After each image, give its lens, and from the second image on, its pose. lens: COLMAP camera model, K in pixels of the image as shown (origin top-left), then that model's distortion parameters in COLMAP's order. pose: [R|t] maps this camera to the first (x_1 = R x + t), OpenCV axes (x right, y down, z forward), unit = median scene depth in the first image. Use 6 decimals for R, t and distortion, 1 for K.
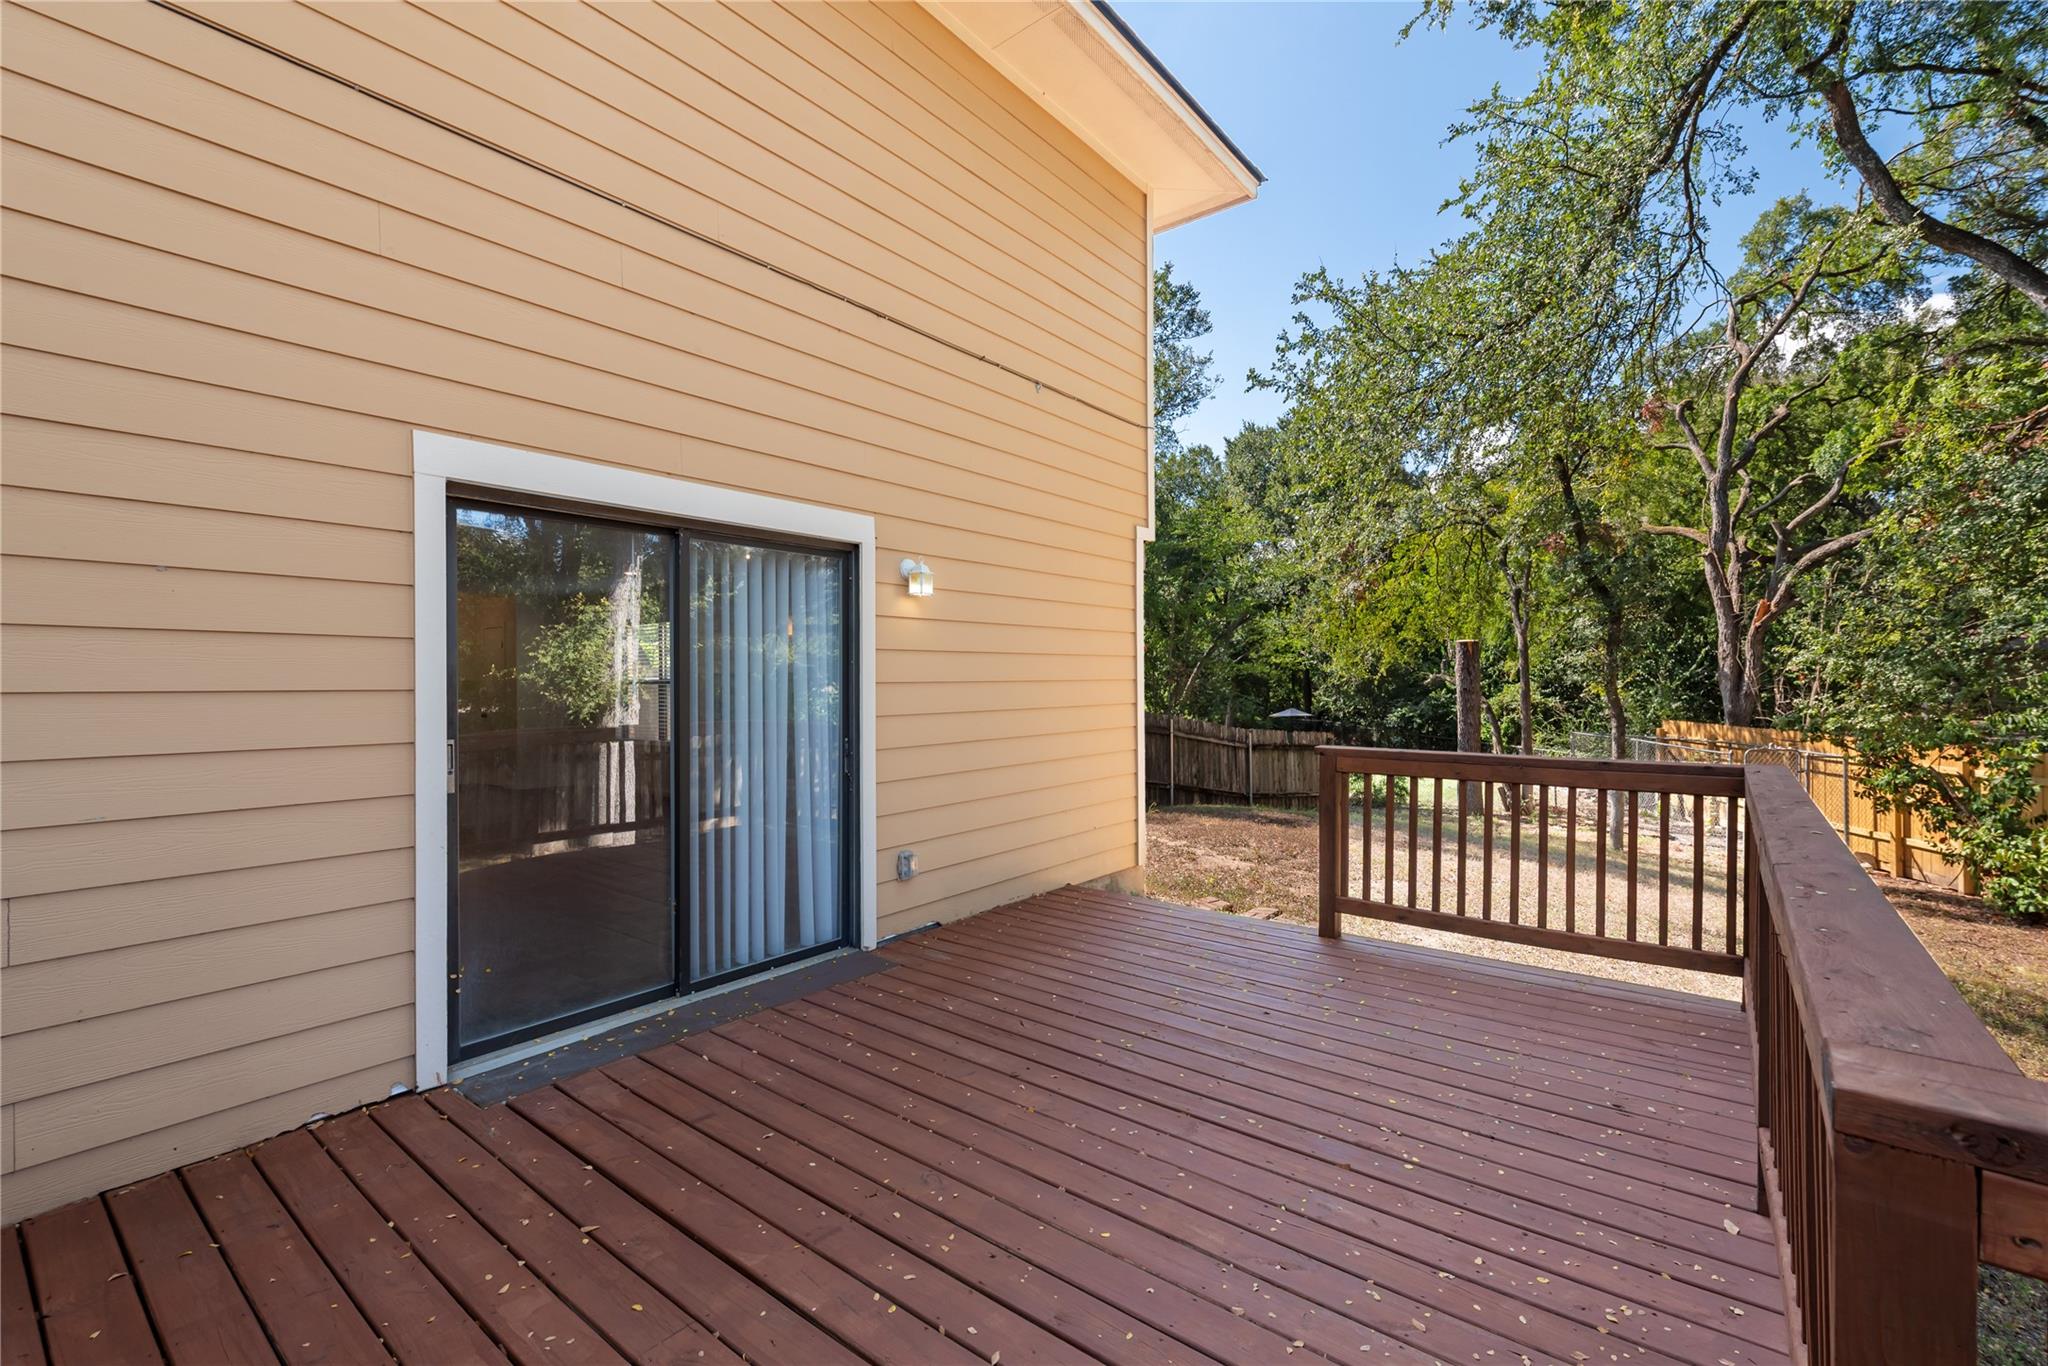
lens RADIAL K [[880.4, 0, 1035.3], [0, 880.4, 680.7], [0, 0, 1]] dist [0.004777, -0.000469]
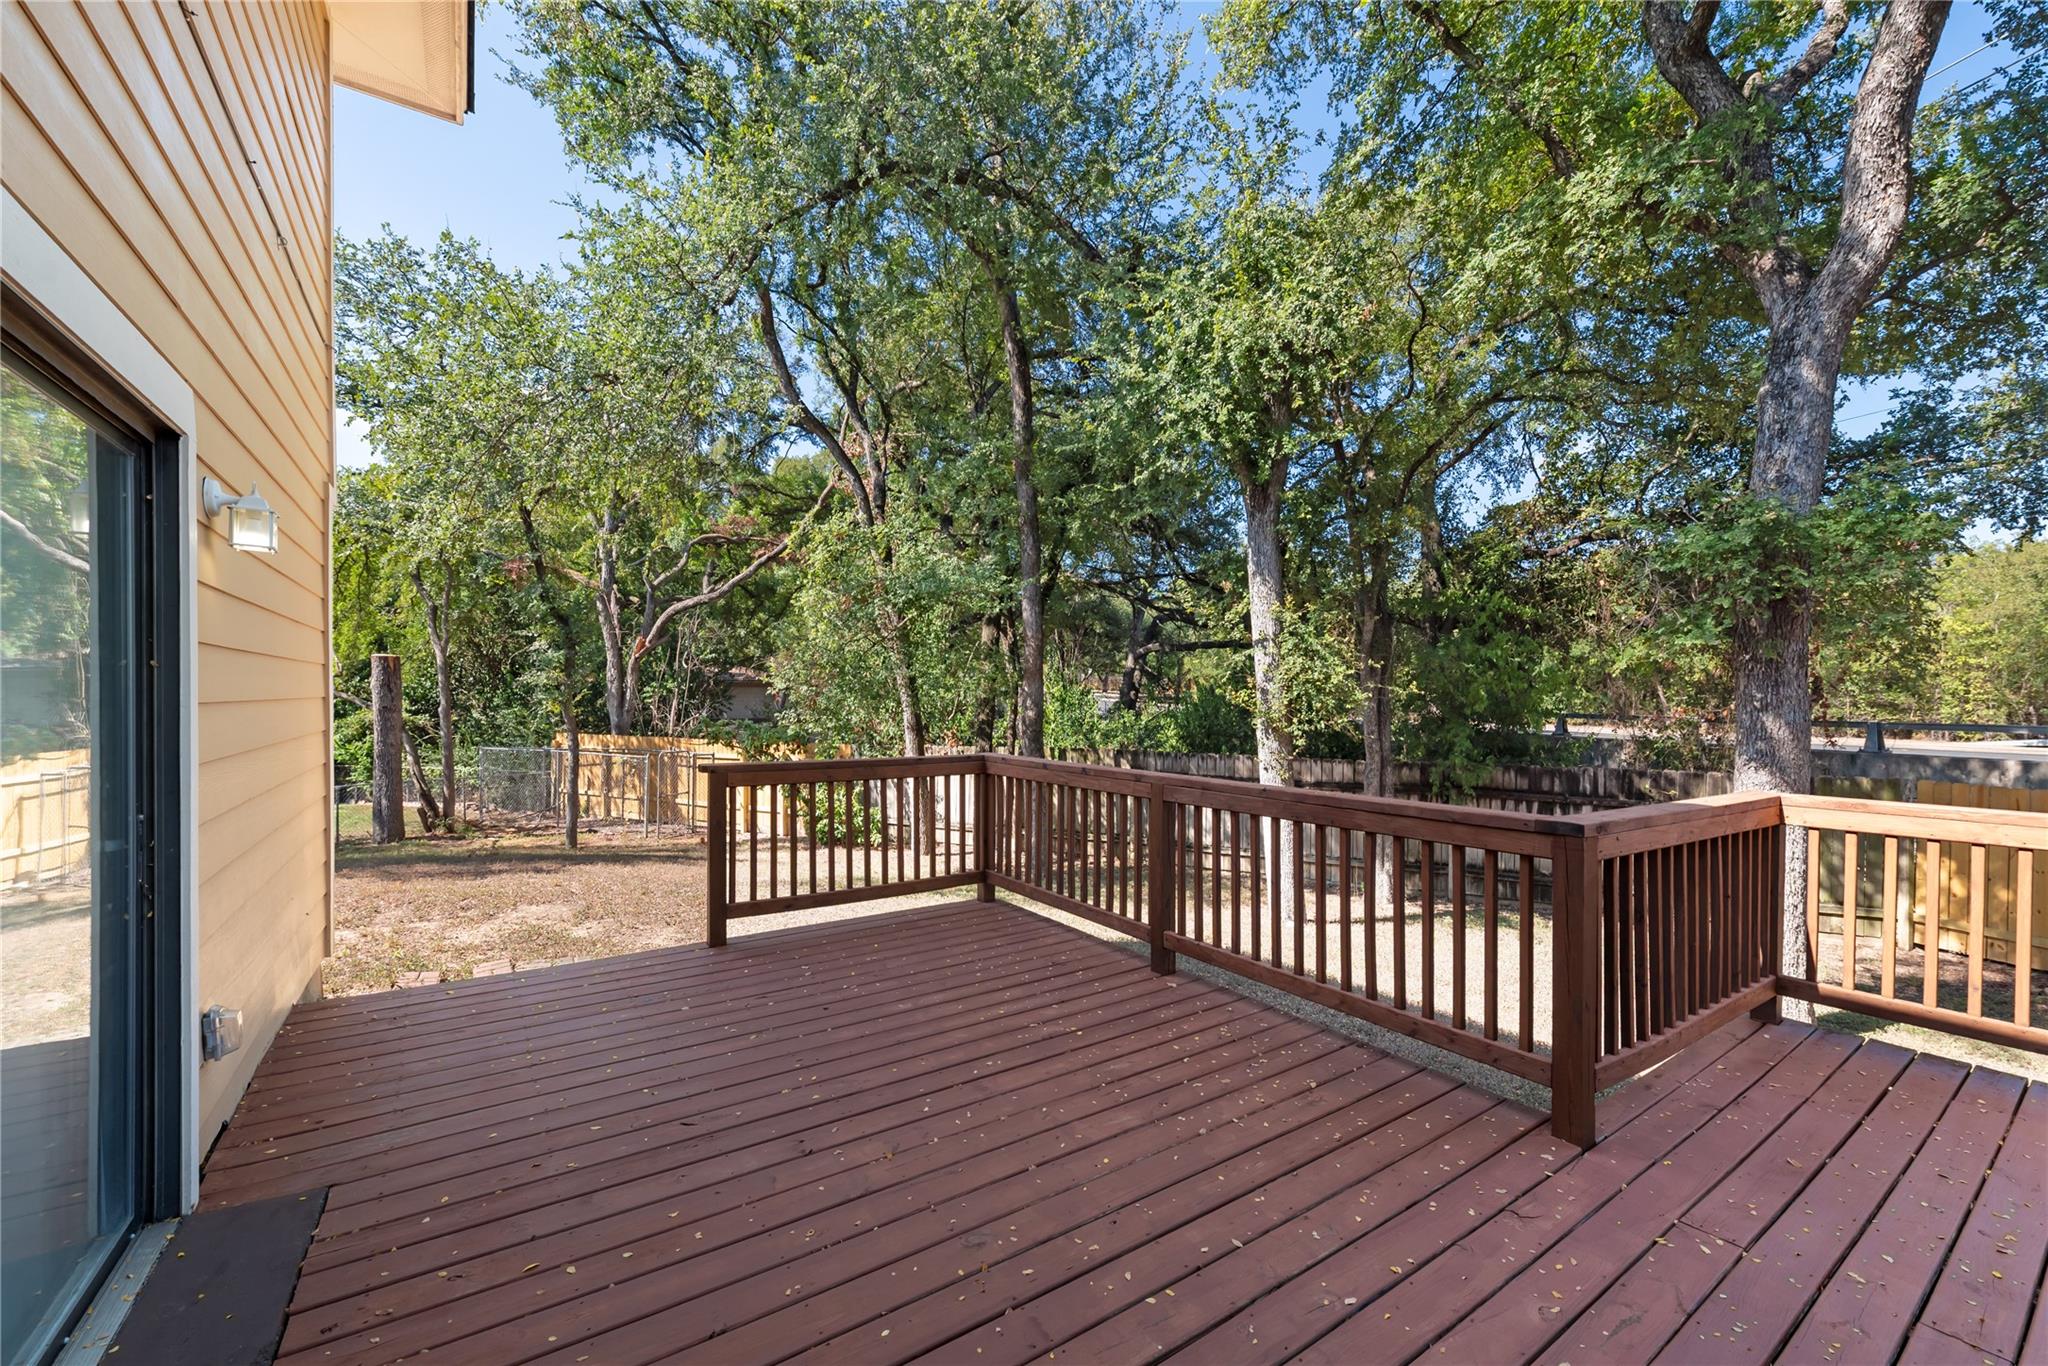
lens RADIAL K [[803.0, 0, 1032.3], [0, 803.0, 702.8], [0, 0, 1]] dist [0.010458, -0.000799]
pose [[0.309572, 0.000250, 0.950876, -0.551766], [-0.005773, 0.999982, 0.001616, -0.002624], [-0.950858, -0.005990, 0.309568, 0.414005]]
